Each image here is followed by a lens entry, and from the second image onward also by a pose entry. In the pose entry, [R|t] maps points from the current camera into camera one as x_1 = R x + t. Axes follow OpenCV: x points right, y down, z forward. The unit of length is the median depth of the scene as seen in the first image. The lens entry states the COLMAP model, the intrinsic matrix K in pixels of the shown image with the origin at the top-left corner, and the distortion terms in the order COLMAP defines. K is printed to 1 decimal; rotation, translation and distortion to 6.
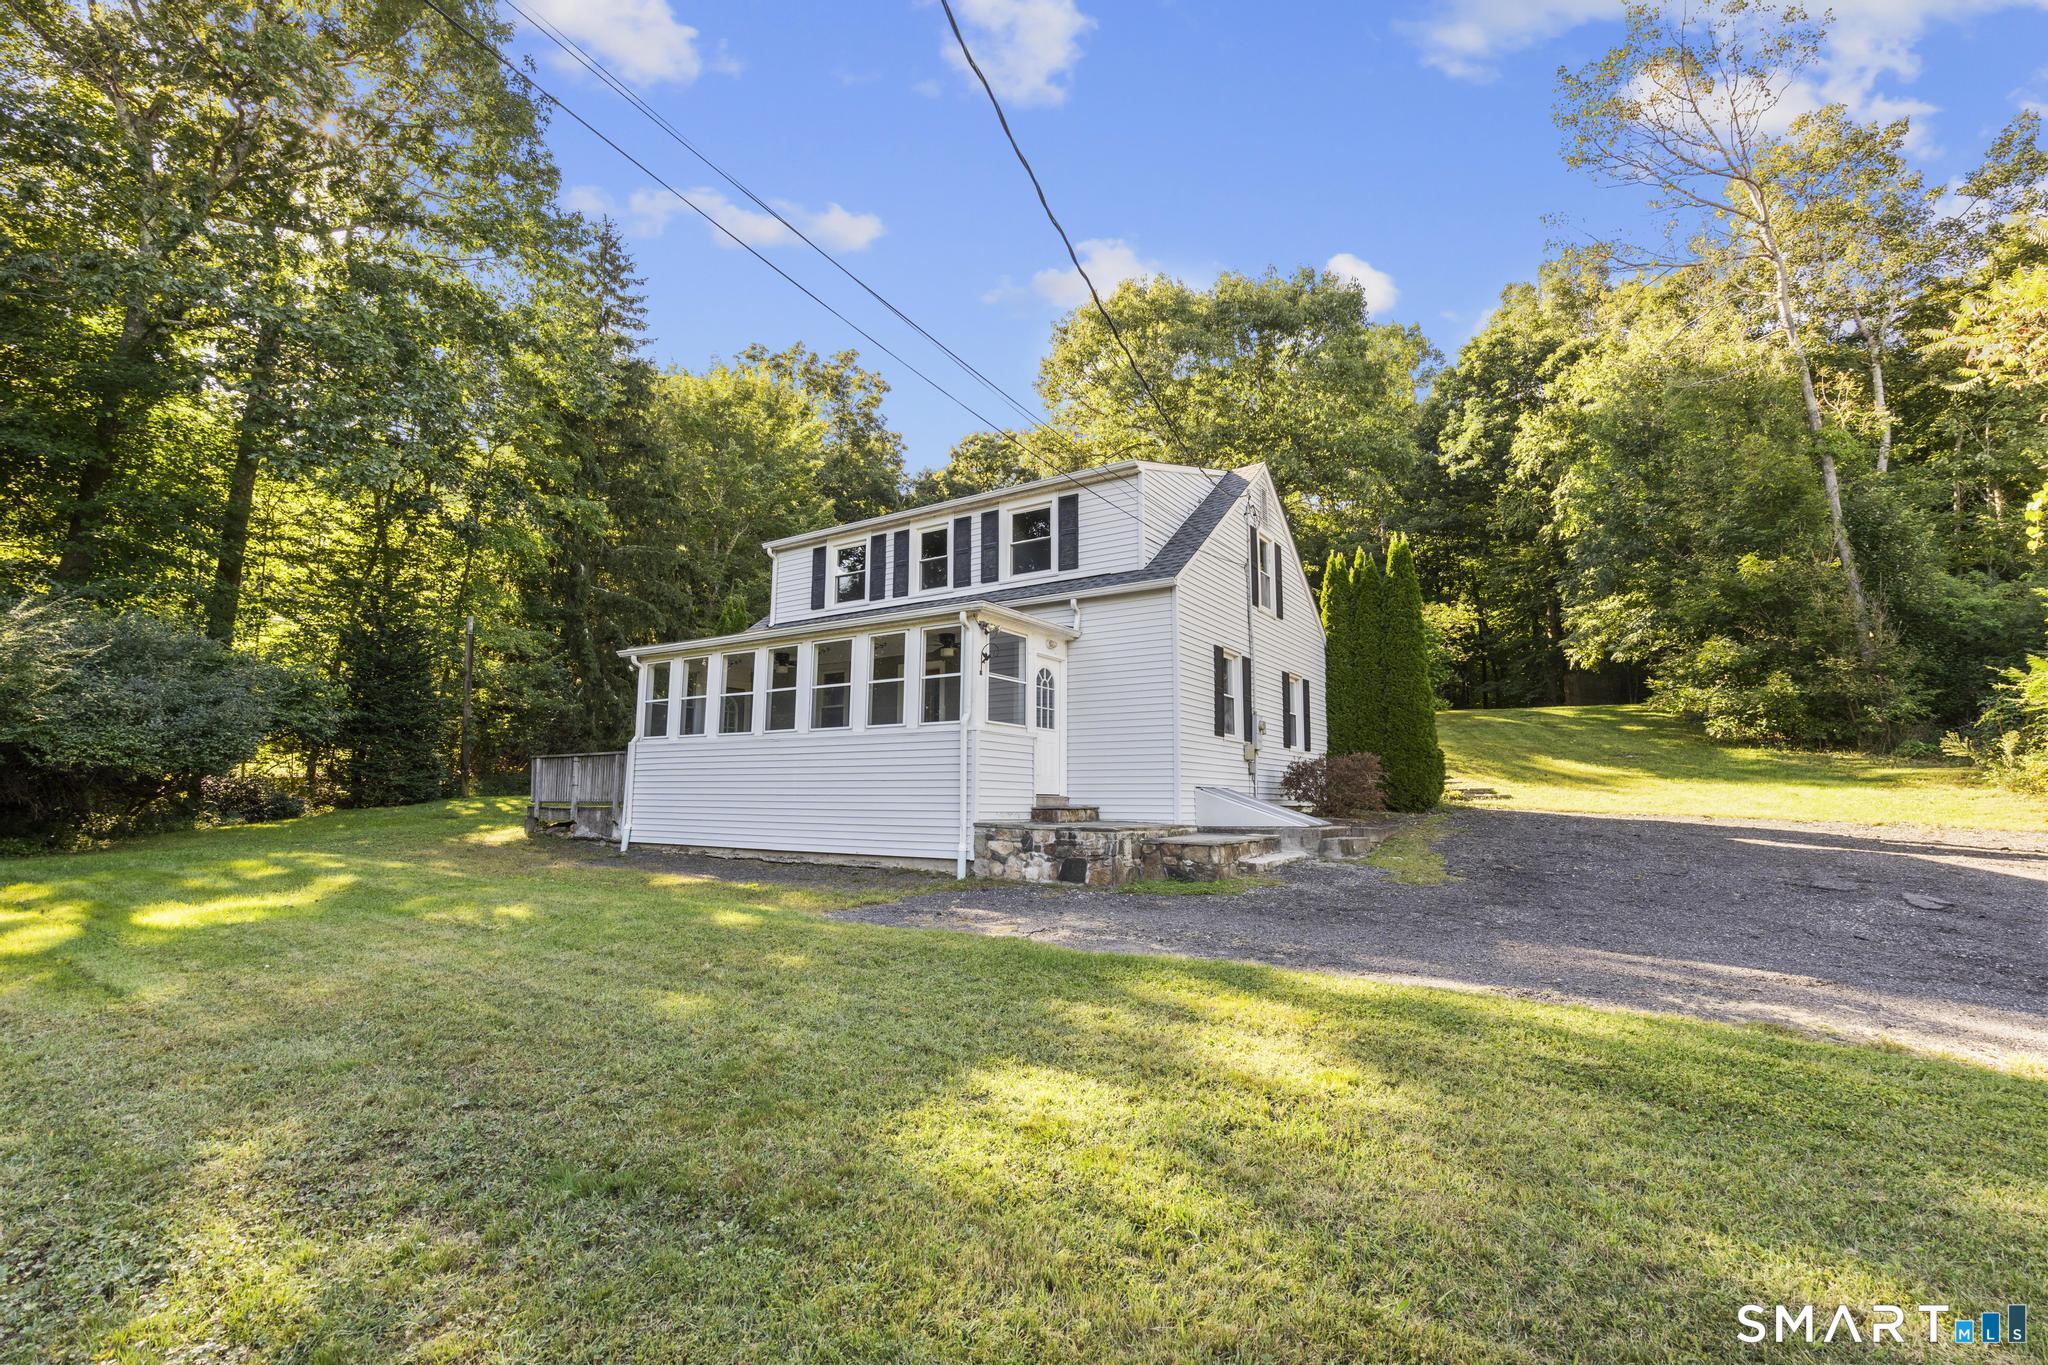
lens RADIAL K [[927.7, 0, 1020.3], [0, 927.7, 682.3], [0, 0, 1]] dist [-0.003142, -0.000035]
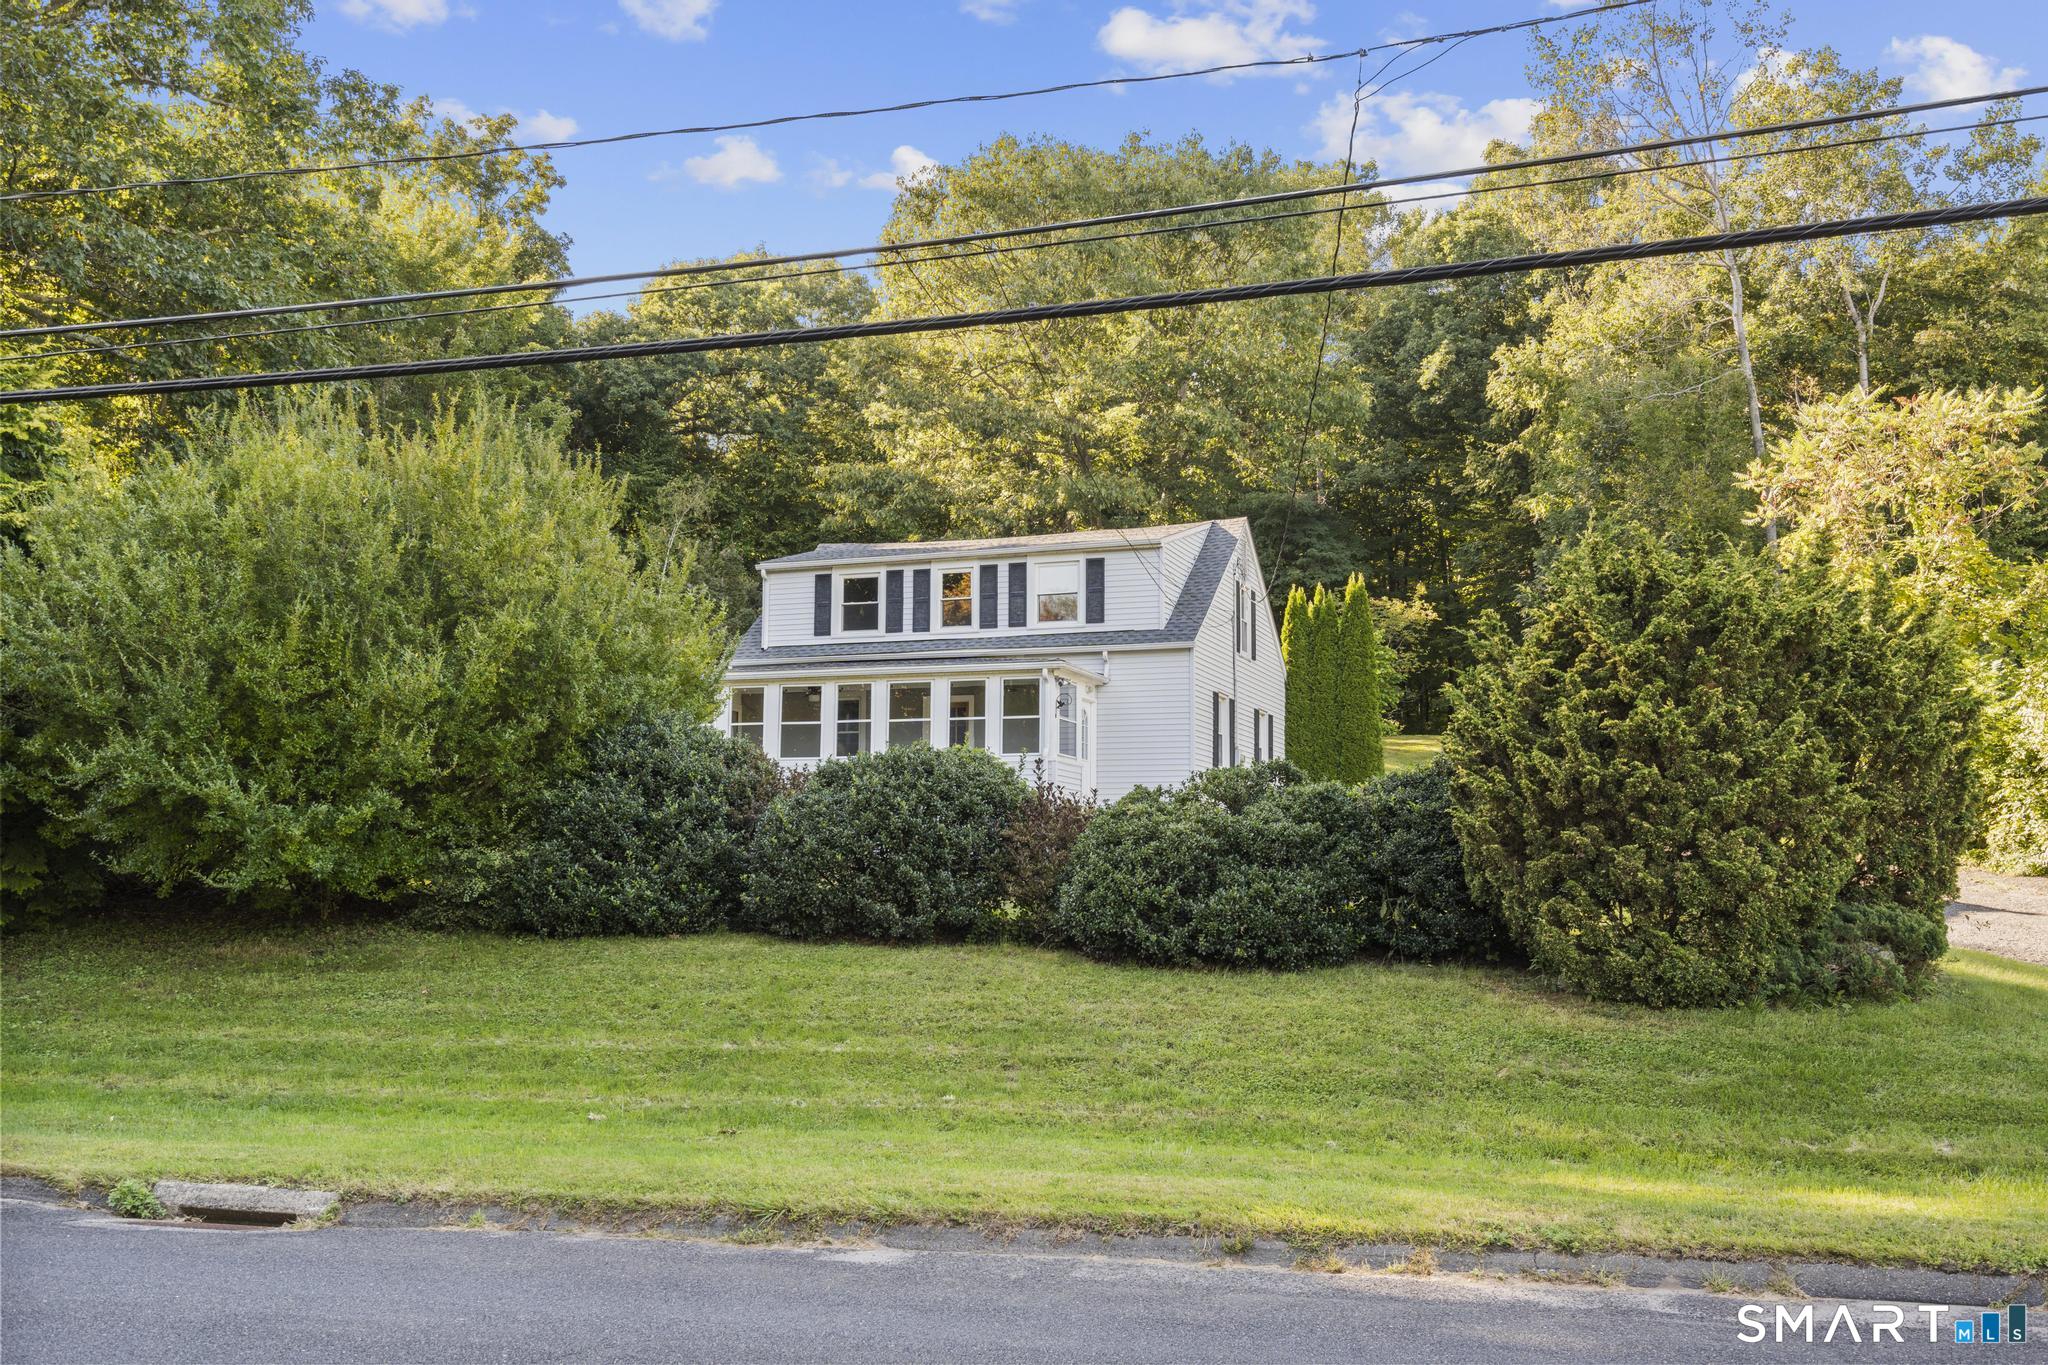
lens RADIAL K [[1845.1, 0, 1039.6], [0, 1845.1, 676.1], [0, 0, 1]] dist [-0.003446, -0.001048]
pose [[0.971378, 0.027148, 0.235983, -0.513775], [-0.030700, 0.999464, 0.011392, -0.072385], [-0.235547, -0.018311, 0.971690, -1.132590]]
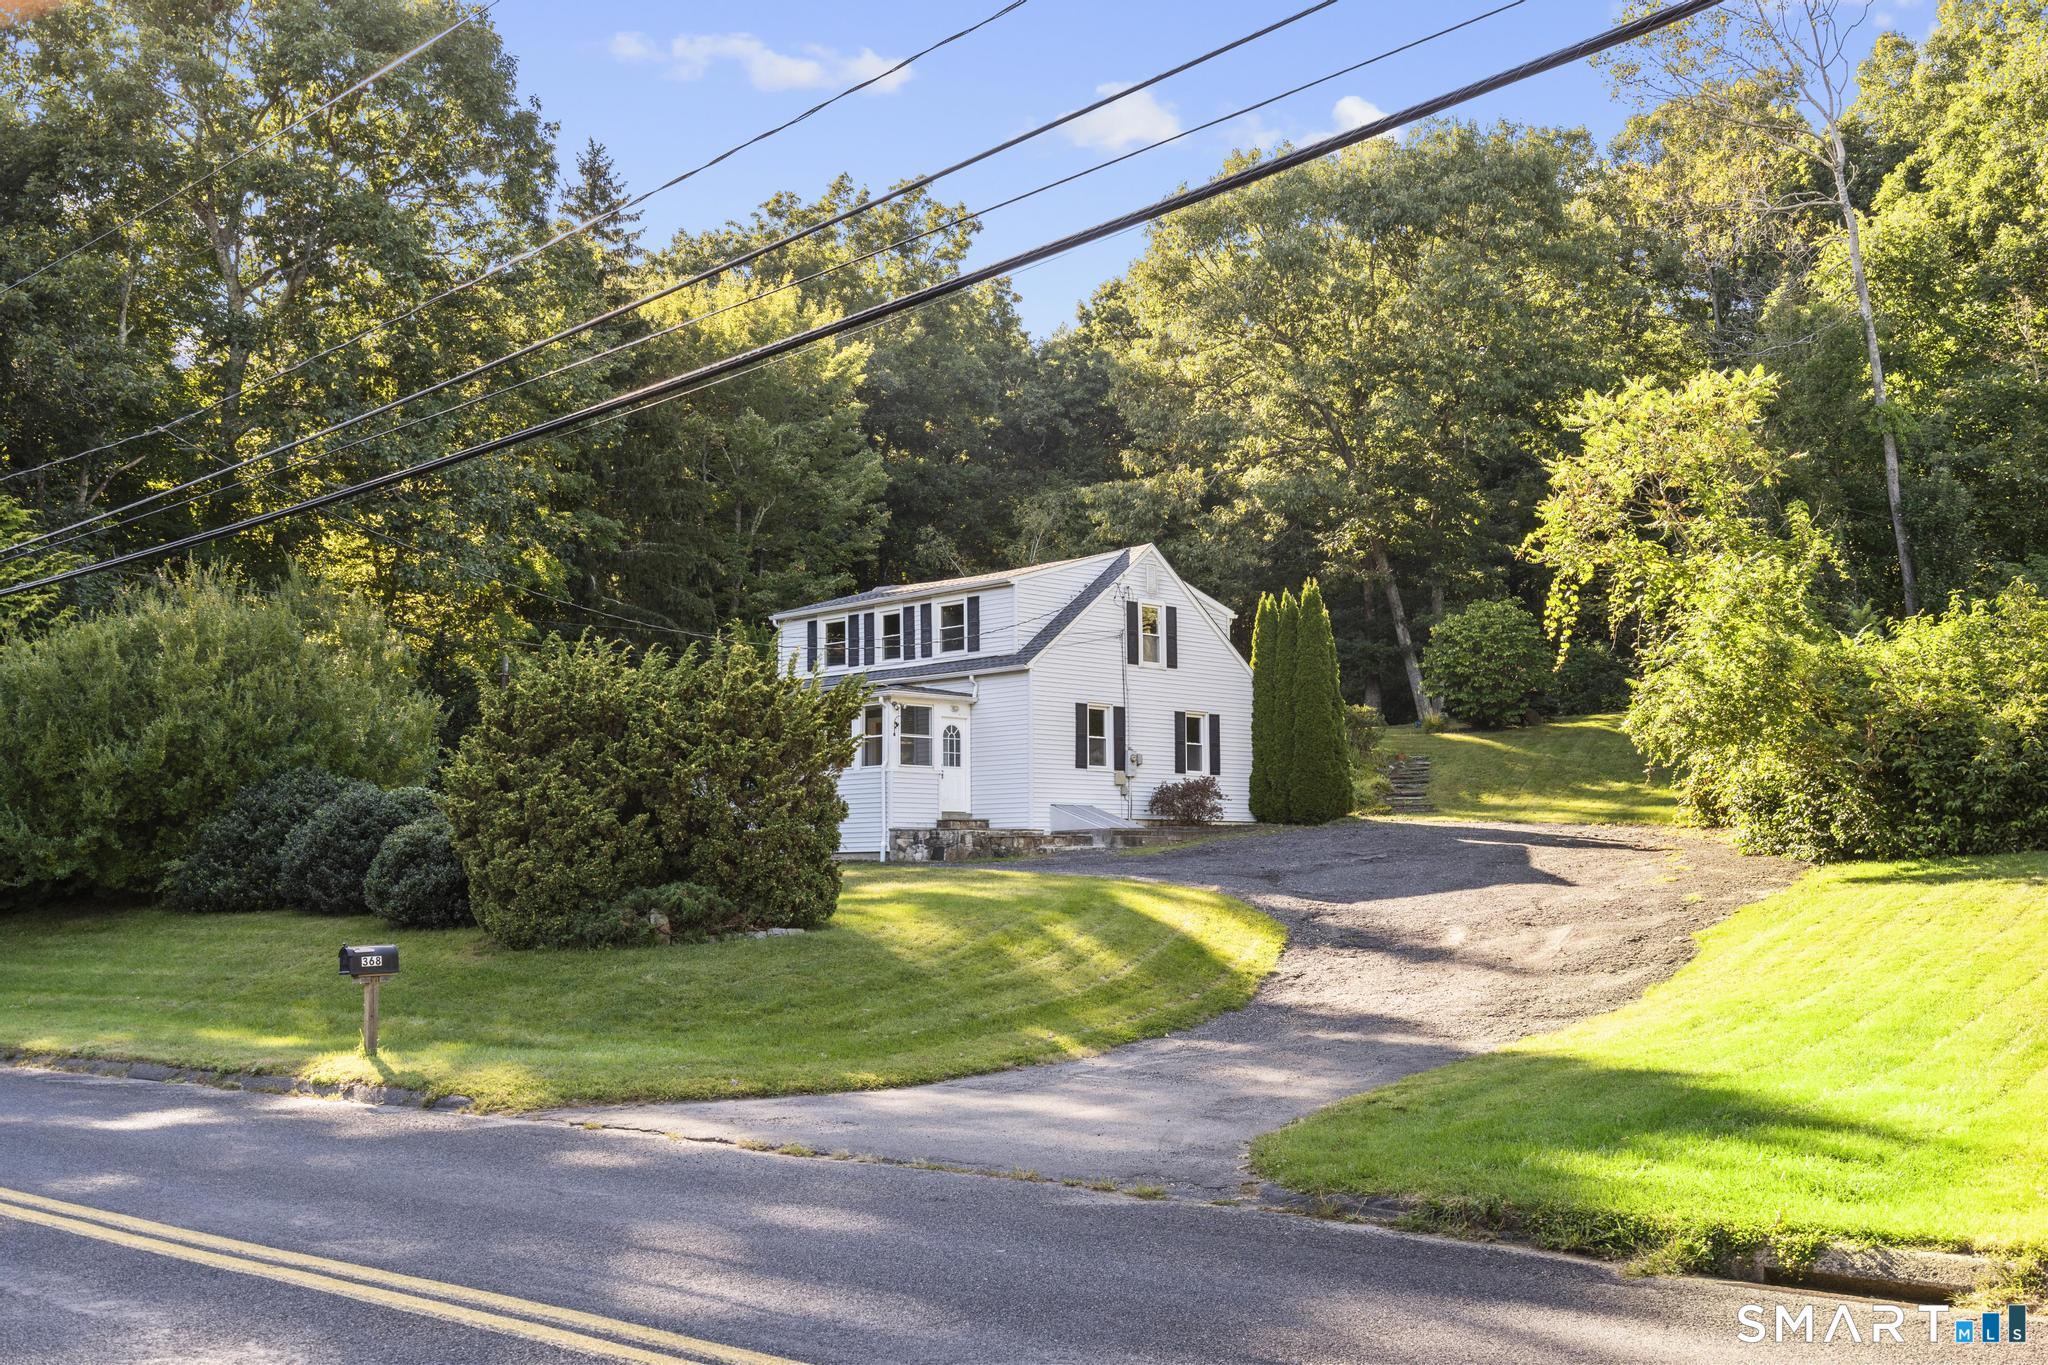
lens RADIAL K [[1959.6, 0, 1014.9], [0, 1959.6, 691.6], [0, 0, 1]] dist [0.004719, 0.000000]
pose [[0.981900, -0.030679, -0.186897, 0.602941], [0.037846, 0.998674, 0.034899, -0.147326], [0.185578, -0.041341, 0.981759, -1.715262]]
